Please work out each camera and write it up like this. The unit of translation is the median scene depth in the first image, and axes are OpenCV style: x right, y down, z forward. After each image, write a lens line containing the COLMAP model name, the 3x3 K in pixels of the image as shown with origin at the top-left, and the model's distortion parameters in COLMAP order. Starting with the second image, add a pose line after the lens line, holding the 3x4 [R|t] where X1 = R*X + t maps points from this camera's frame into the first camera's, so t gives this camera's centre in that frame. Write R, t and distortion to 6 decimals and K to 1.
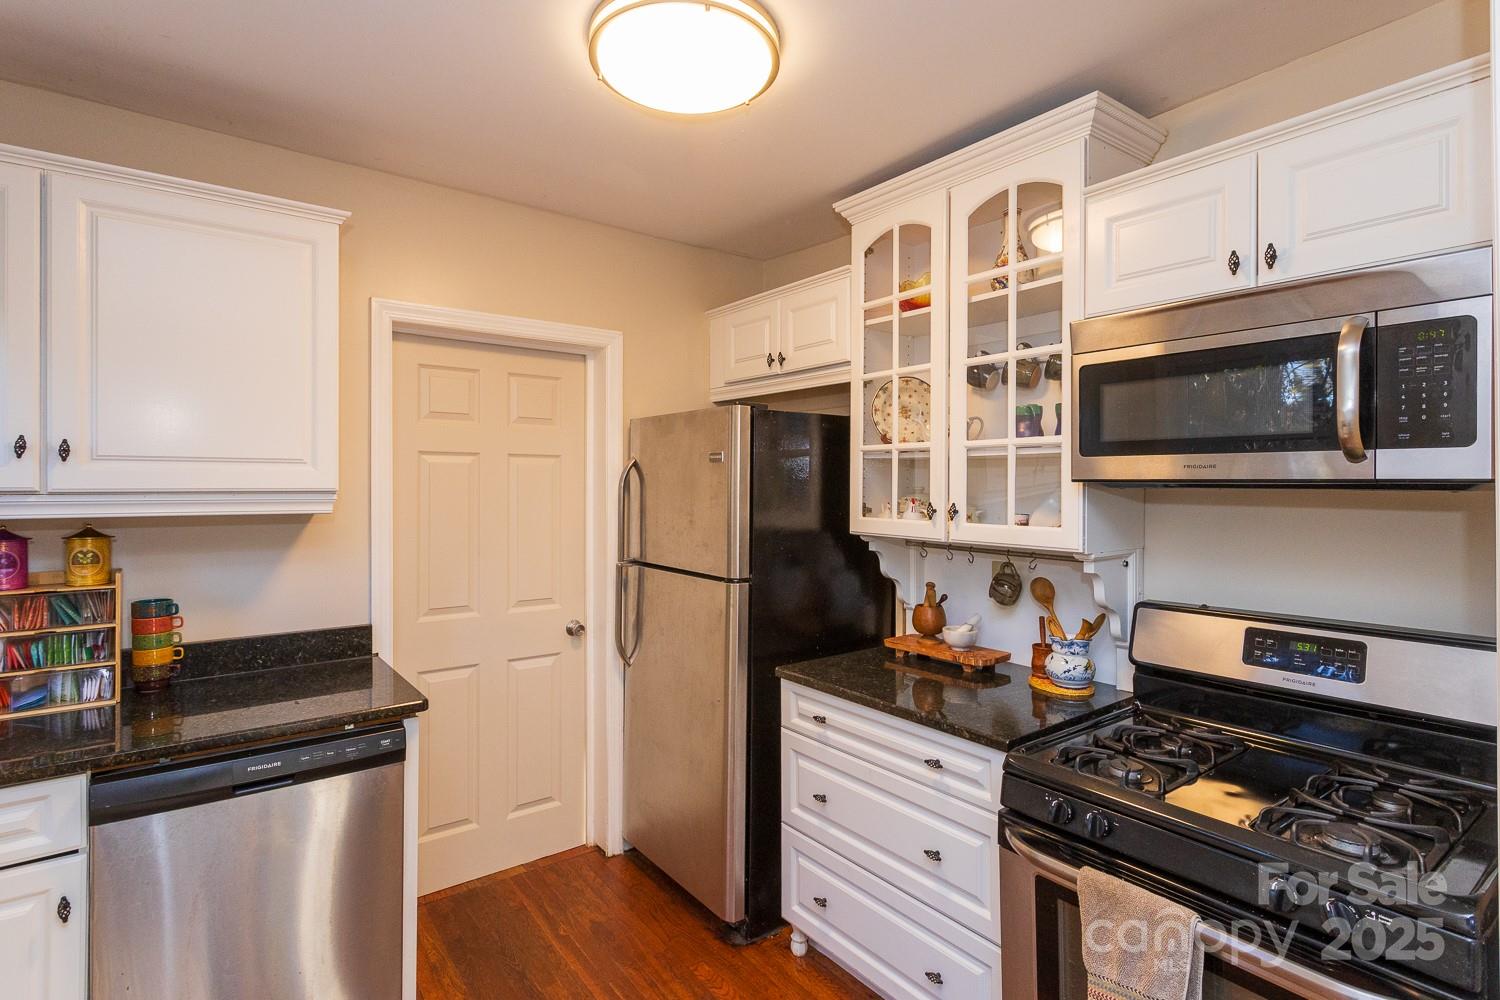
lens RADIAL K [[751.7, 0, 761.1], [0, 751.7, 480.1], [0, 0, 1]] dist [-0.001735, 0.001354]
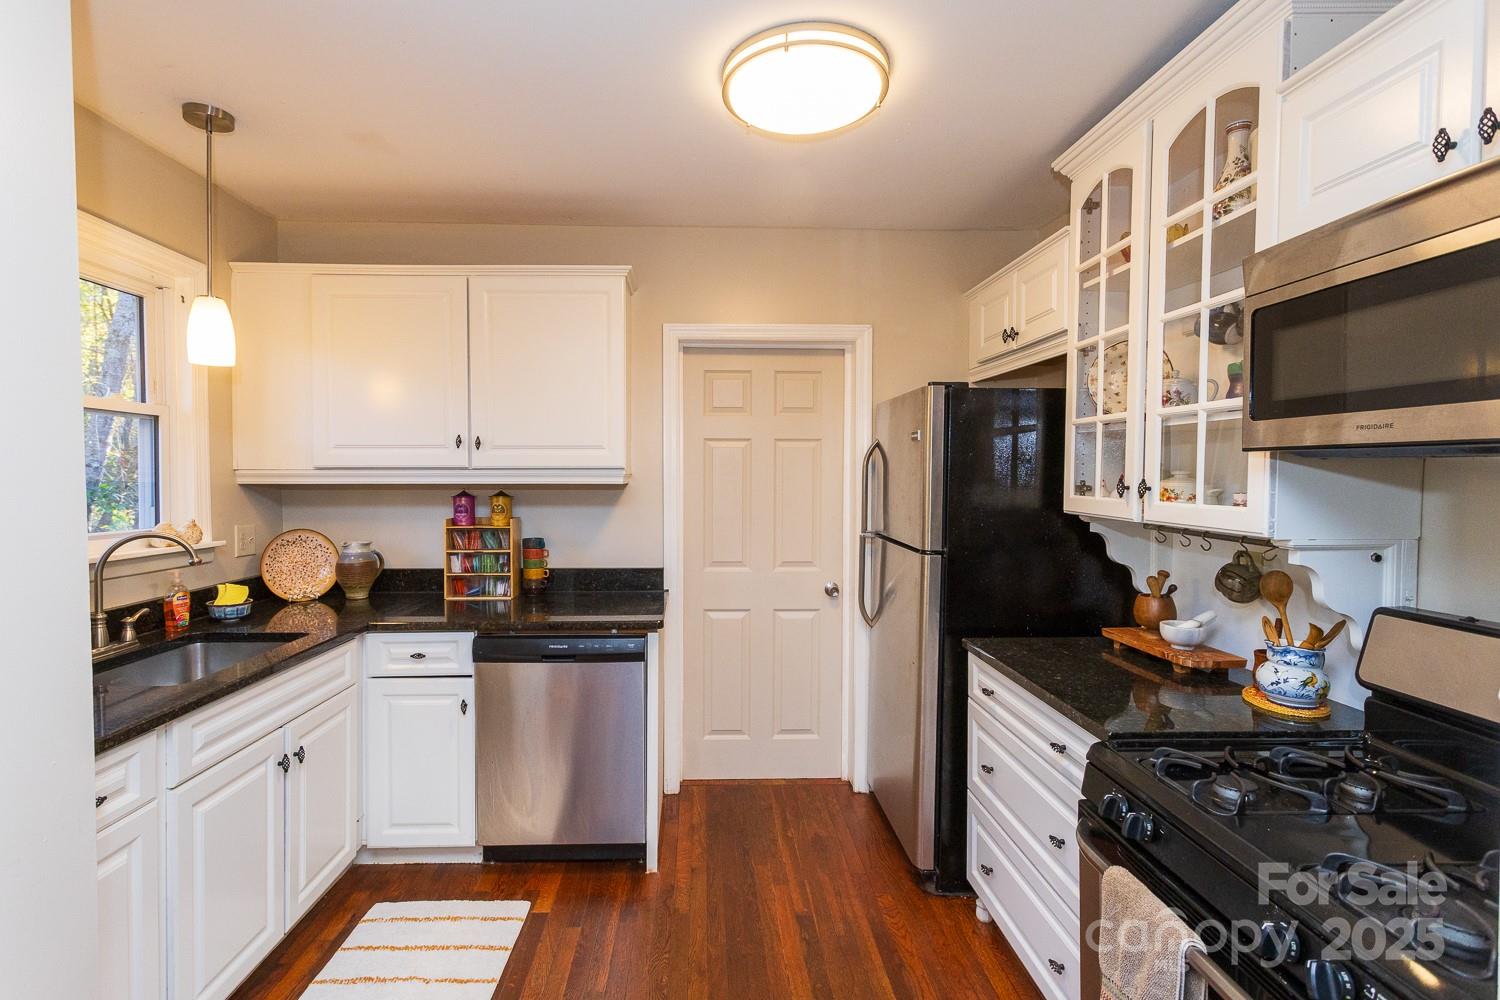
lens RADIAL K [[732.9, 0, 716.7], [0, 732.9, 493.8], [0, 0, 1]] dist [0.002056, 0.000966]
pose [[0.804999, 0.015691, -0.593068, 0.355755], [0.004748, 0.999448, 0.032887, 0.016776], [0.593257, -0.029290, 0.804480, -0.001910]]
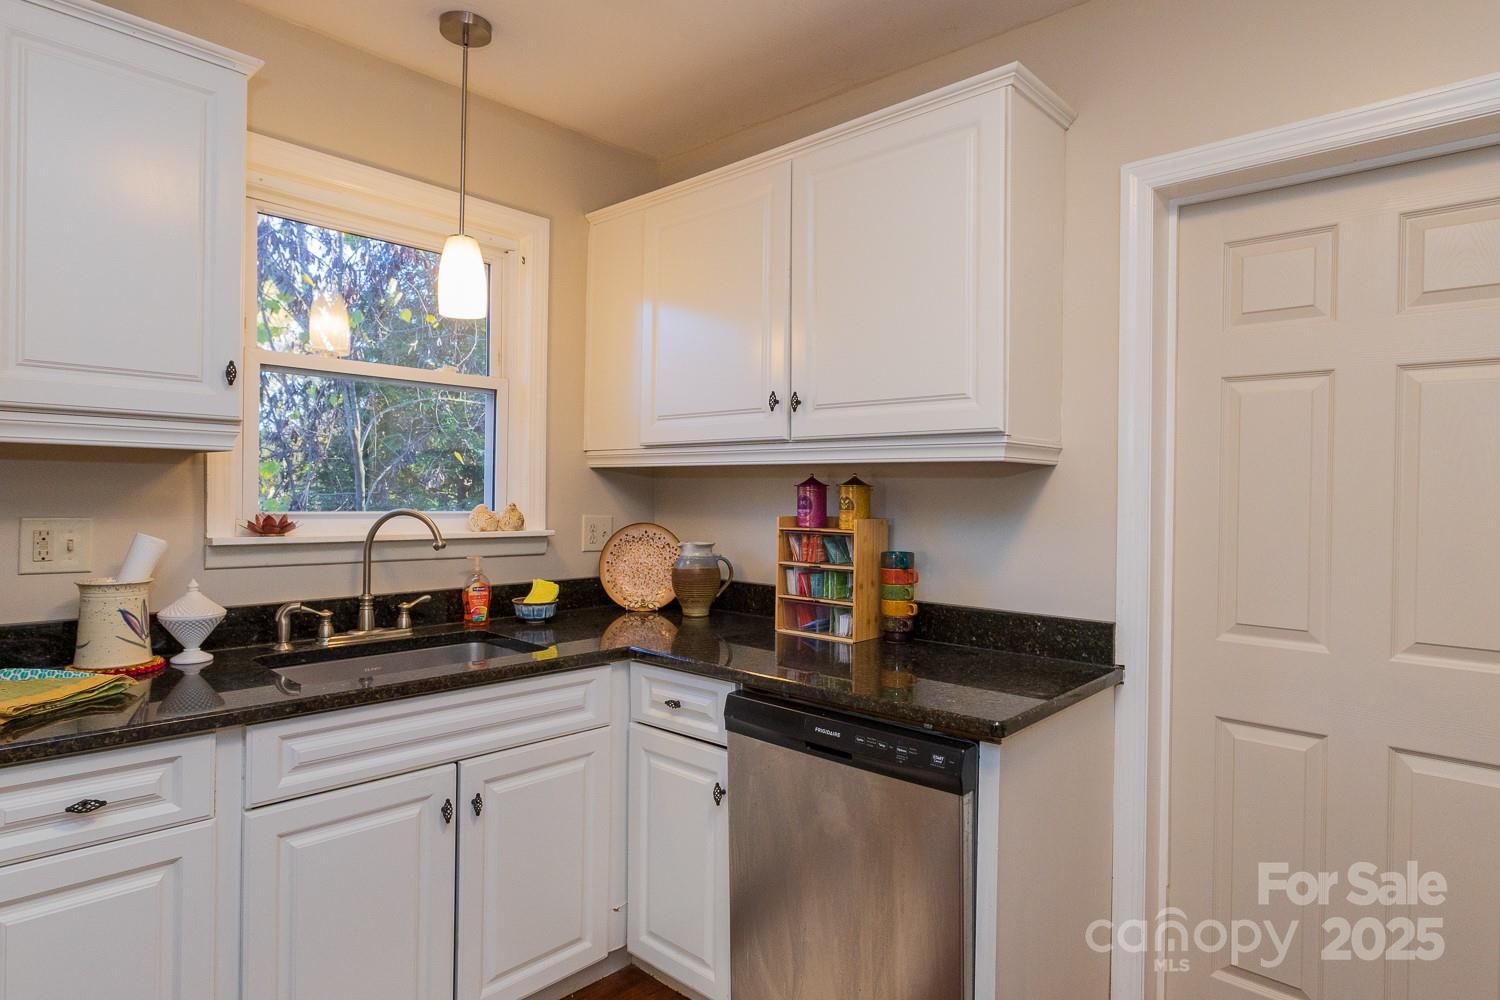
lens RADIAL K [[846.8, 0, 757.9], [0, 846.8, 494.2], [0, 0, 1]] dist [-0.002196, -0.000043]
pose [[0.160077, 0.004456, -0.987095, 0.235395], [-0.003938, 0.999985, 0.003876, 0.070200], [0.987097, 0.003266, 0.160092, 0.559136]]
